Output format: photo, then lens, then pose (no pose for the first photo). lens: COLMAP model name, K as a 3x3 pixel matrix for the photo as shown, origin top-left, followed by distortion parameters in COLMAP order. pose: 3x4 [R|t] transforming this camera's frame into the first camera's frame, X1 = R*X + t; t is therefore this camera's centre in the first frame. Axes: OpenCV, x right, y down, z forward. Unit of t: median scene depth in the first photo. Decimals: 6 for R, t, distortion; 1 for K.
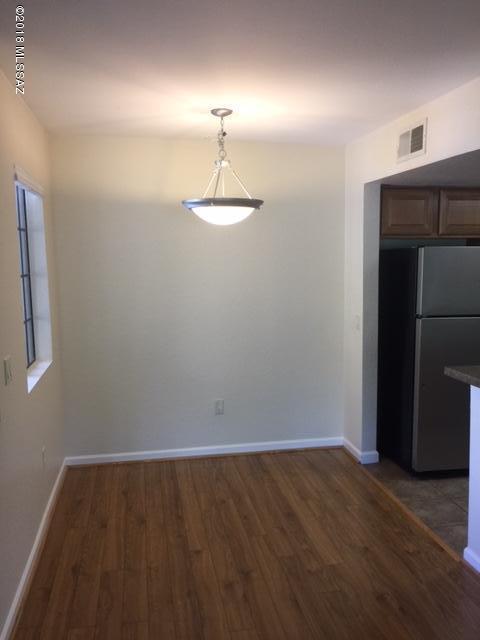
lens RADIAL K [[550.6, 0, 239.8], [0, 550.6, 322.2], [0, 0, 1]] dist [0.018417, 0.003562]
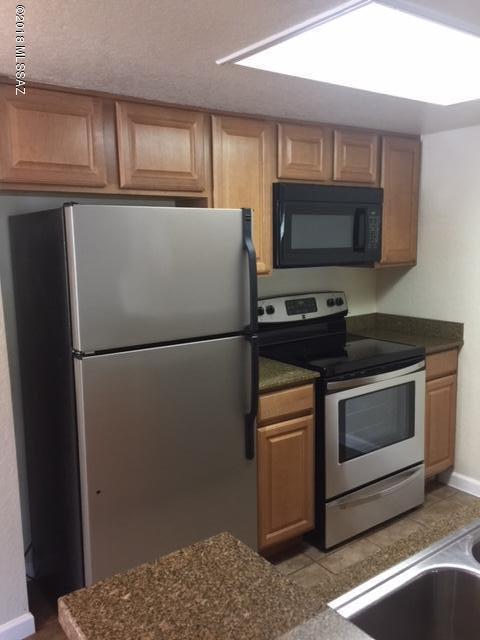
lens RADIAL K [[550.6, 0, 240.1], [0, 550.6, 319.3], [0, 0, 1]] dist [0.018417, 0.003562]
pose [[0.899568, -0.081189, 0.429170, 0.225545], [0.063714, 0.996454, 0.054956, -0.052339], [-0.432110, -0.022092, 0.901550, 0.463098]]
